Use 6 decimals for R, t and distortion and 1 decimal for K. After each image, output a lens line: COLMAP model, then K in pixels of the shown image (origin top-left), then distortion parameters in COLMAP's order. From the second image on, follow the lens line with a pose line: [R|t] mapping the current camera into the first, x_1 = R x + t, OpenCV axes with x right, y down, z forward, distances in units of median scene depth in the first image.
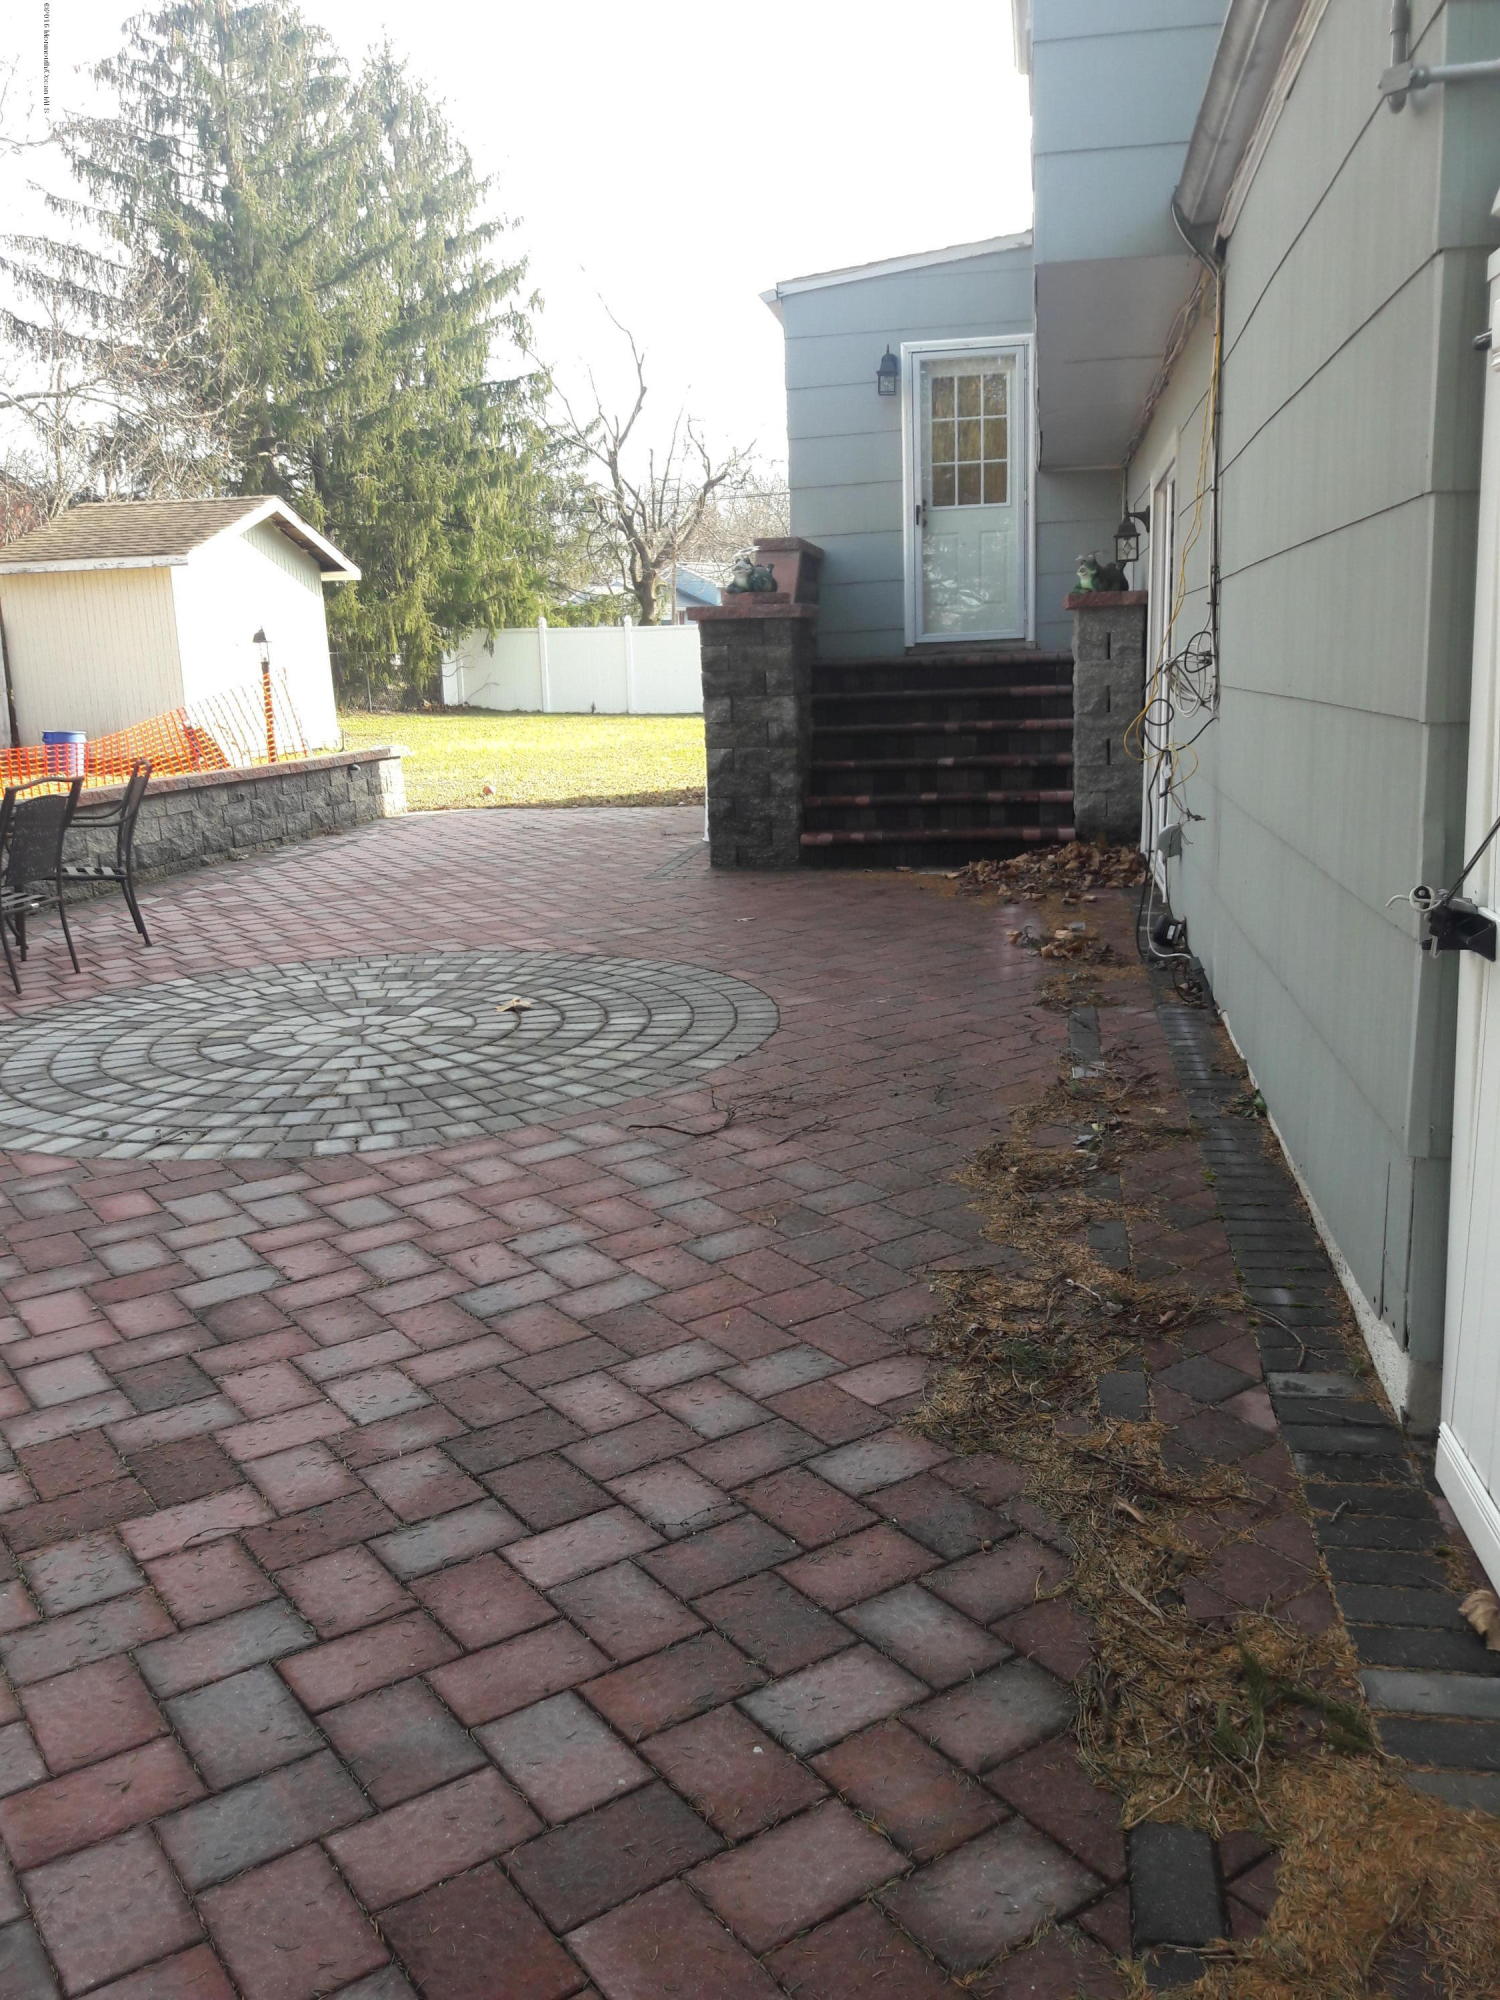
lens RADIAL K [[1645.0, 0, 750.0], [0, 1645.0, 1000.0], [0, 0, 1]] dist [0.055095, 0.000912]
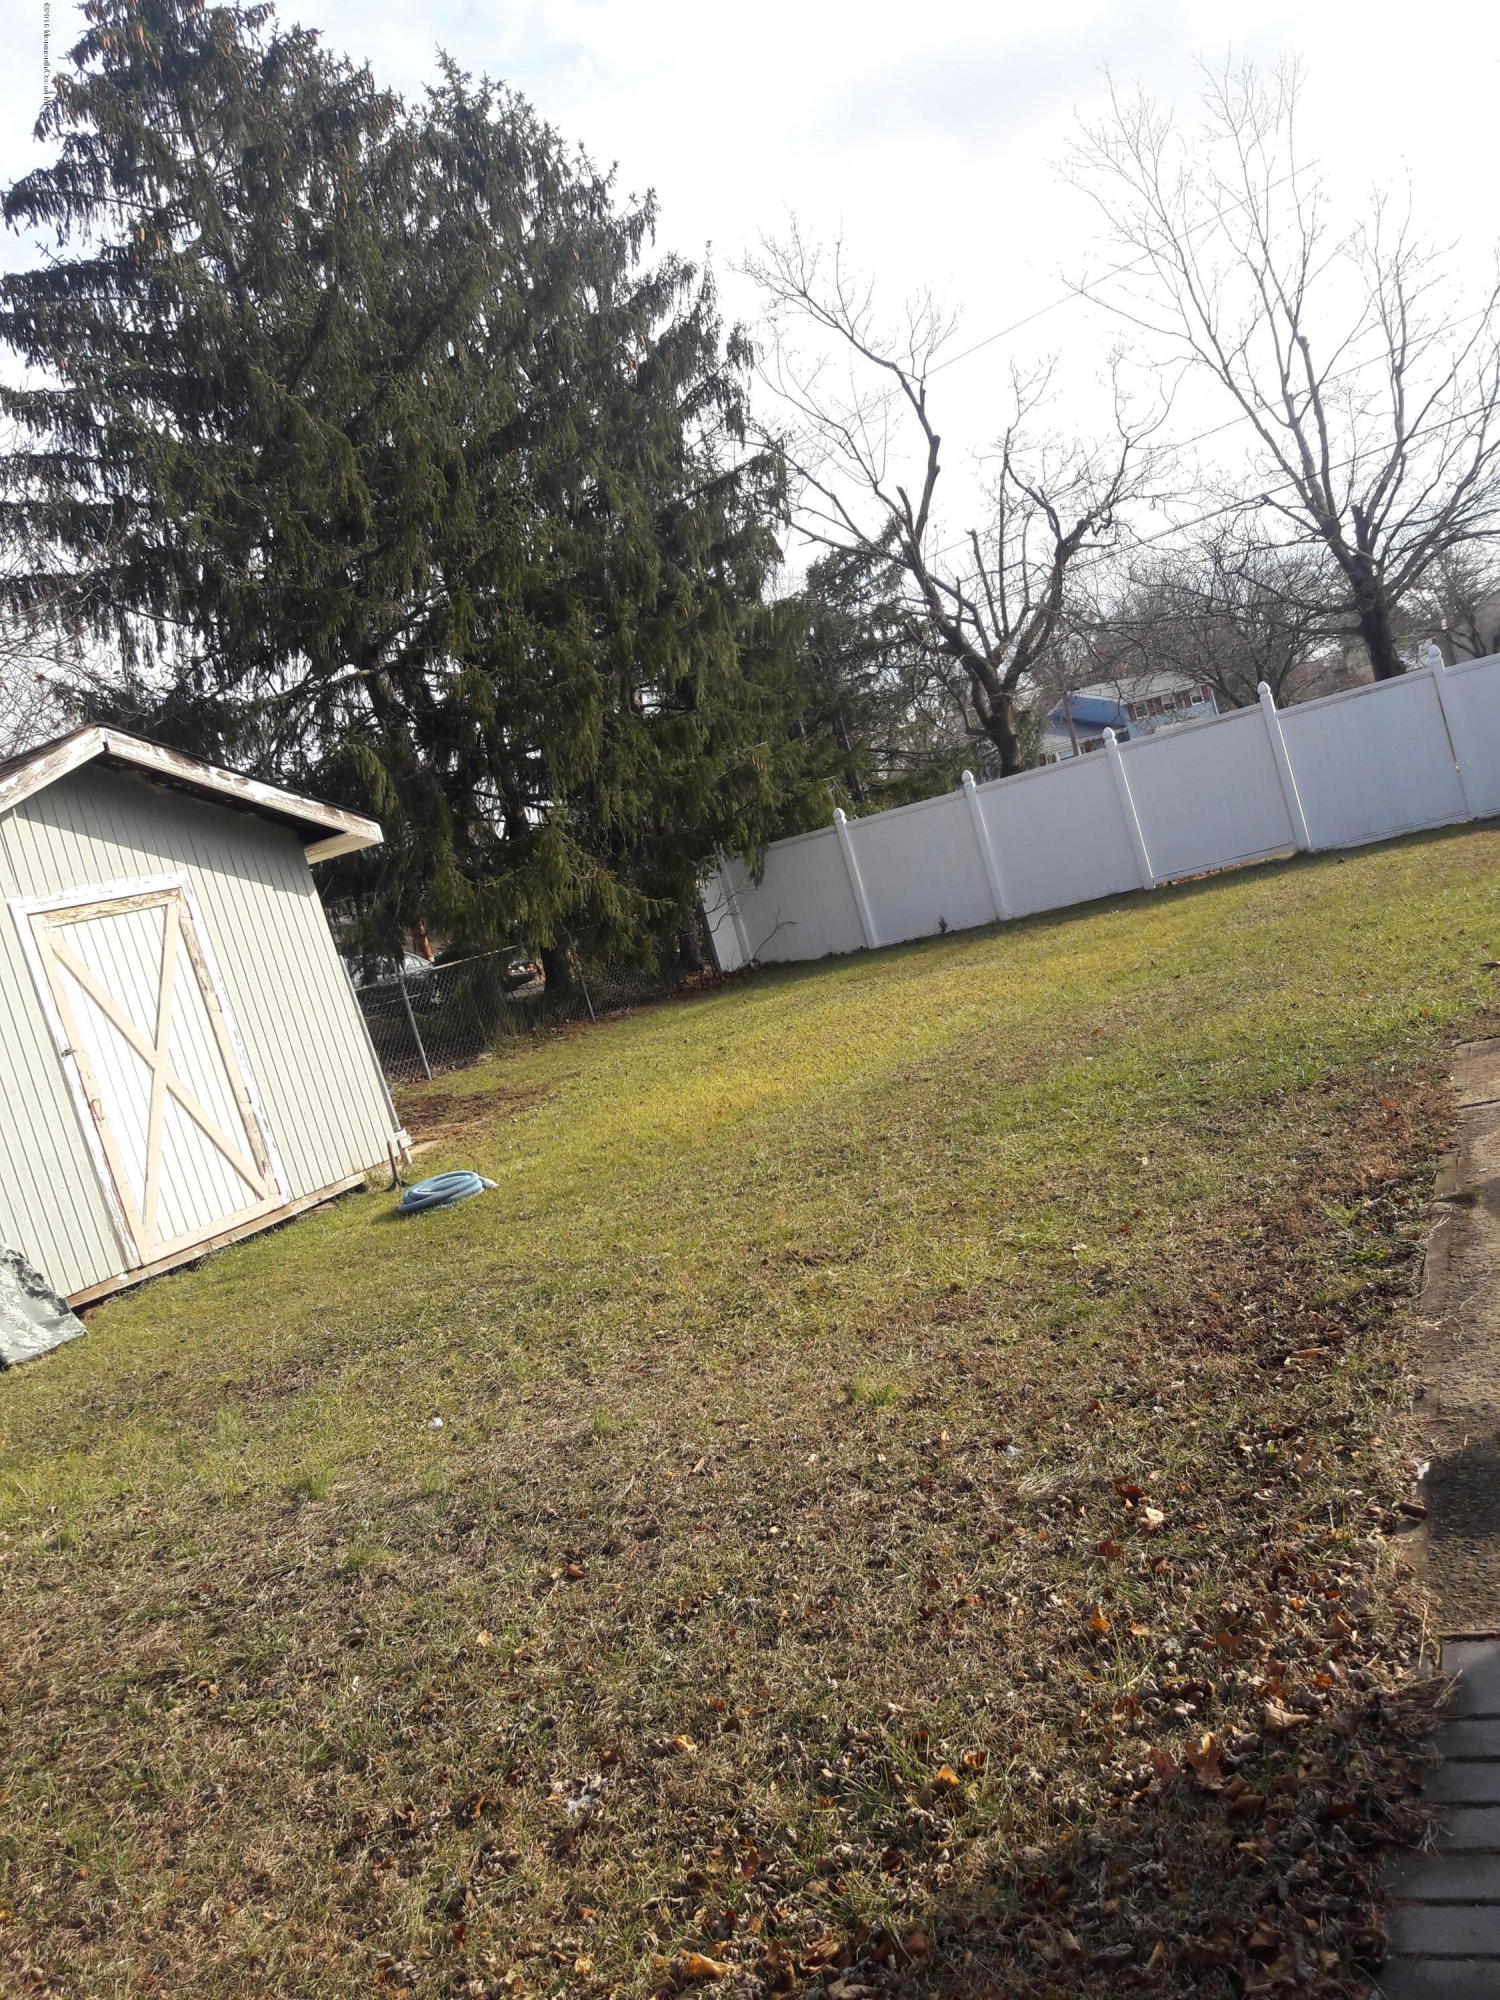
lens RADIAL K [[1645.0, 0, 750.0], [0, 1645.0, 1000.0], [0, 0, 1]] dist [0.055095, 0.000912]
pose [[0.936738, -0.221573, -0.270975, -0.003358], [0.192931, 0.972766, -0.128471, -0.094121], [0.292061, 0.068064, 0.953975, 0.431900]]
